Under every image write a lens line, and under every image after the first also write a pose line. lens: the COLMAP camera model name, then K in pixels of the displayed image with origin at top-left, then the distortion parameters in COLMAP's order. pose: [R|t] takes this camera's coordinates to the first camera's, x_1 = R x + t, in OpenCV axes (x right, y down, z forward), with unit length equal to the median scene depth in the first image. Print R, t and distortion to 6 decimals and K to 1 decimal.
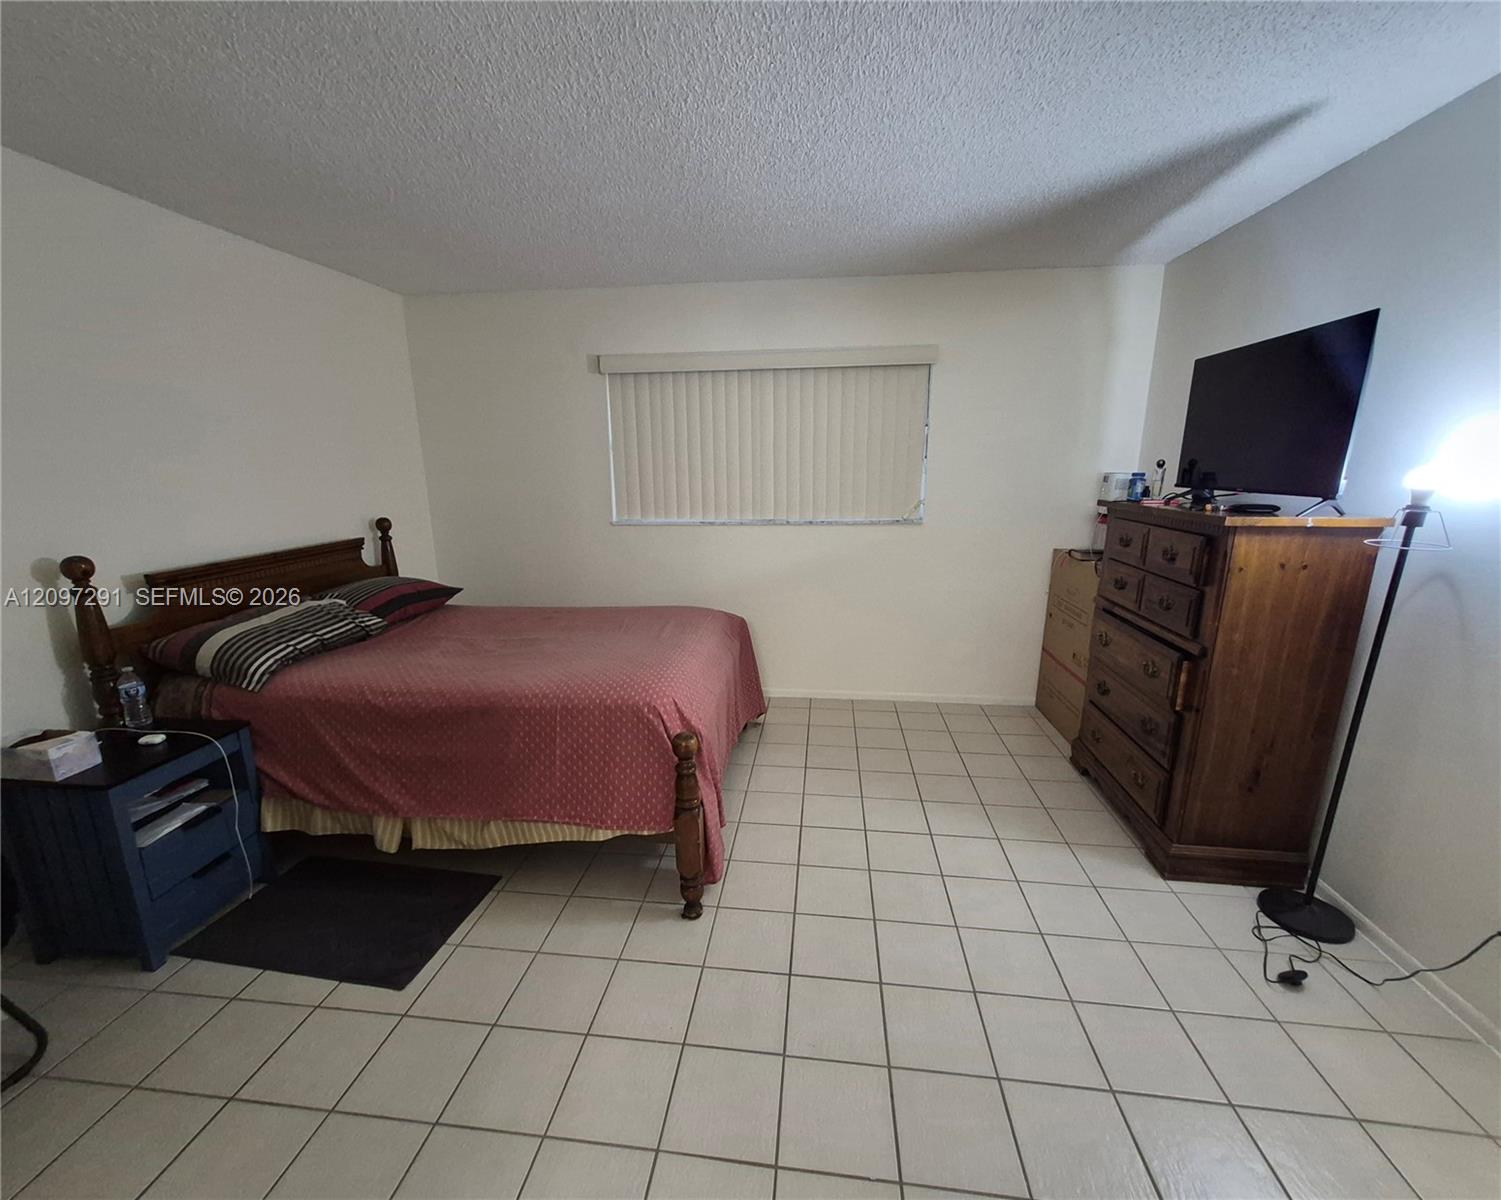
lens RADIAL K [[624.6, 0, 750.3], [0, 624.6, 620.9], [0, 0, 1]] dist [0.001636, 0.000208]
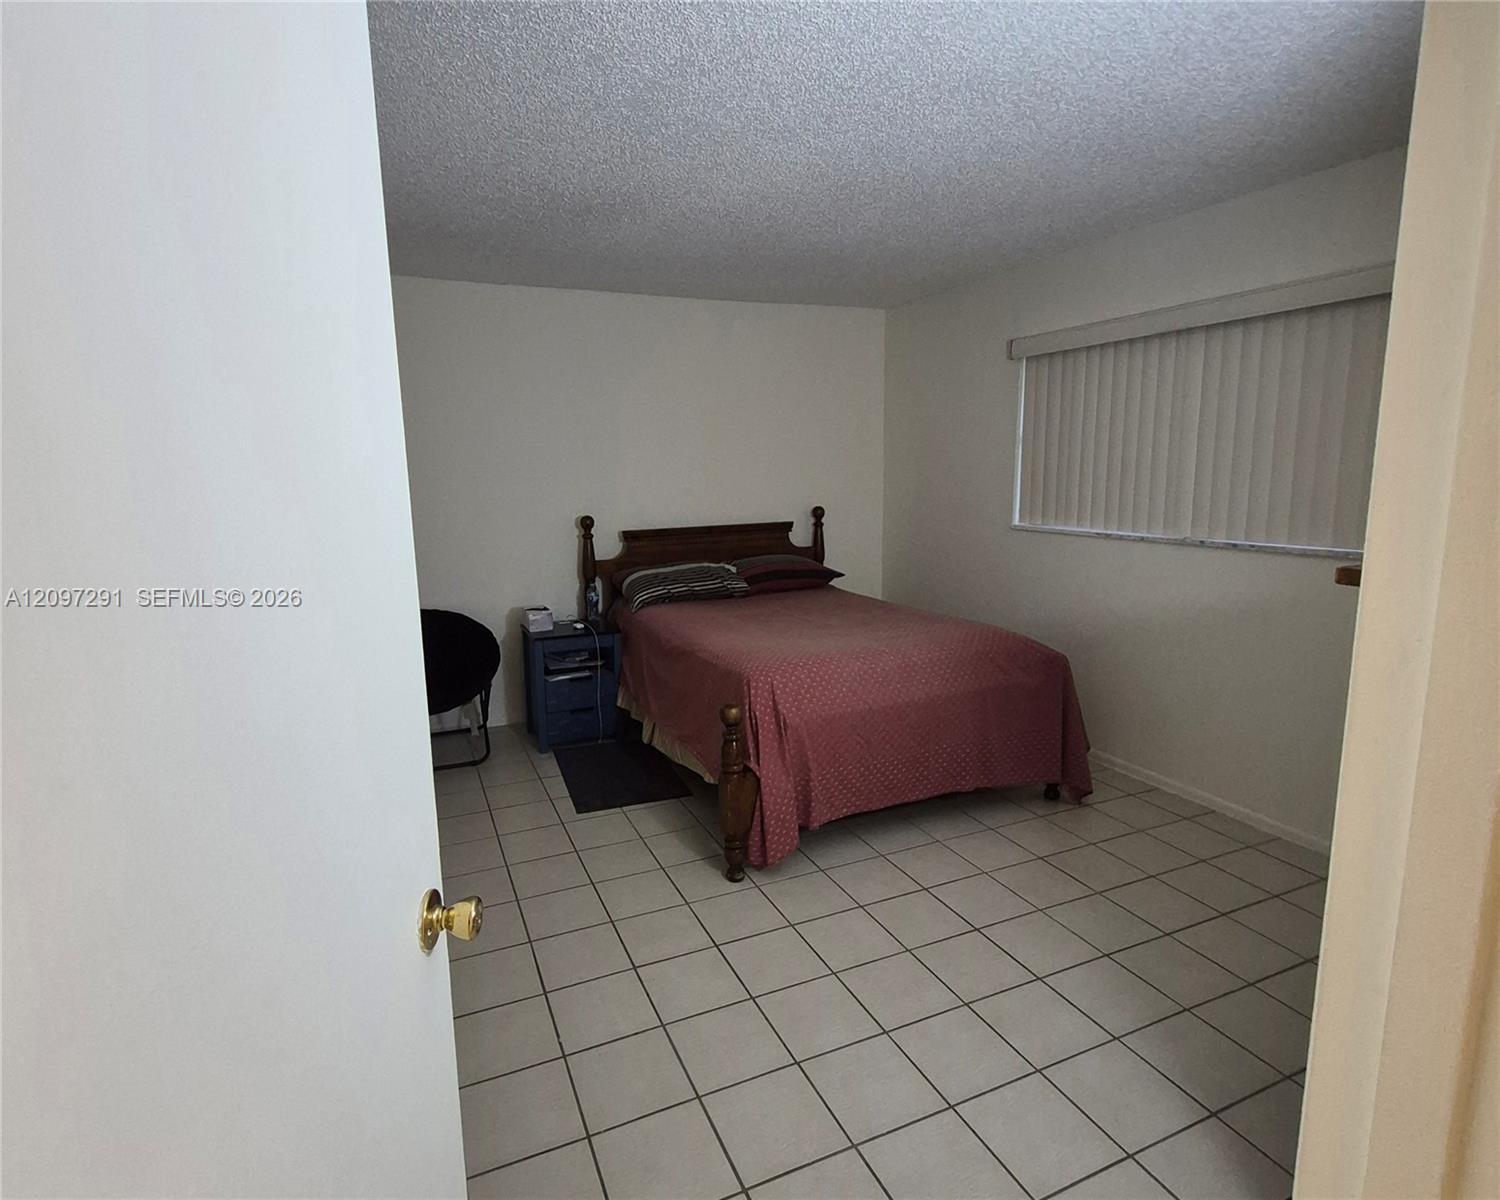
lens RADIAL K [[799.1, 0, 750.0], [0, 799.1, 600.0], [0, 0, 1]] dist [0.000172, -0.000165]
pose [[0.508845, 0.148172, -0.848010, 0.671619], [-0.200524, 0.978380, 0.050628, -0.049018], [0.837178, 0.144284, 0.527556, 0.149311]]
